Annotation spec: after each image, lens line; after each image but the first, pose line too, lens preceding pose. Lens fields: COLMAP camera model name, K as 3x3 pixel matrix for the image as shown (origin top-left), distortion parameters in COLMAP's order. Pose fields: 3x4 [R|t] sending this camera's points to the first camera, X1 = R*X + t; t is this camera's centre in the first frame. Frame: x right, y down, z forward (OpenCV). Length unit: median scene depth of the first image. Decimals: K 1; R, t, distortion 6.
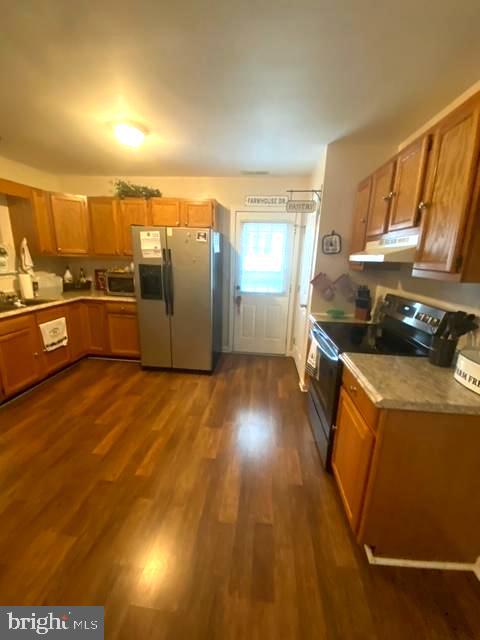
lens RADIAL K [[260.3, 0, 240.3], [0, 260.3, 318.9], [0, 0, 1]] dist [-0.001249, -0.000161]
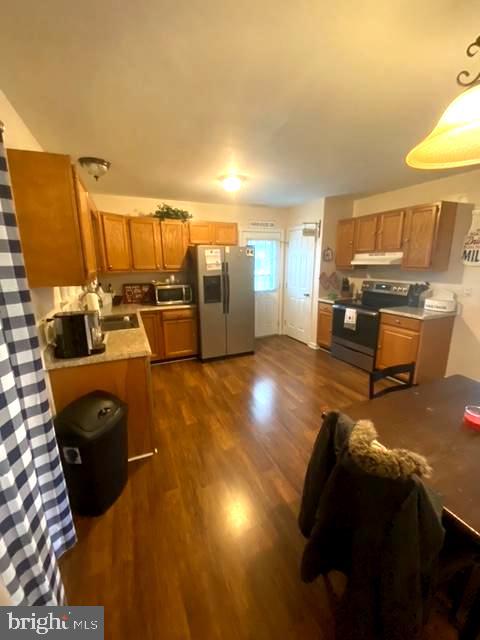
lens RADIAL K [[260.3, 0, 236.7], [0, 260.3, 319.7], [0, 0, 1]] dist [-0.001249, -0.000161]
pose [[0.876631, -0.147634, 0.457955, -0.839973], [0.152191, 0.987978, 0.027174, -0.010999], [-0.456461, 0.045875, 0.888560, -0.169440]]
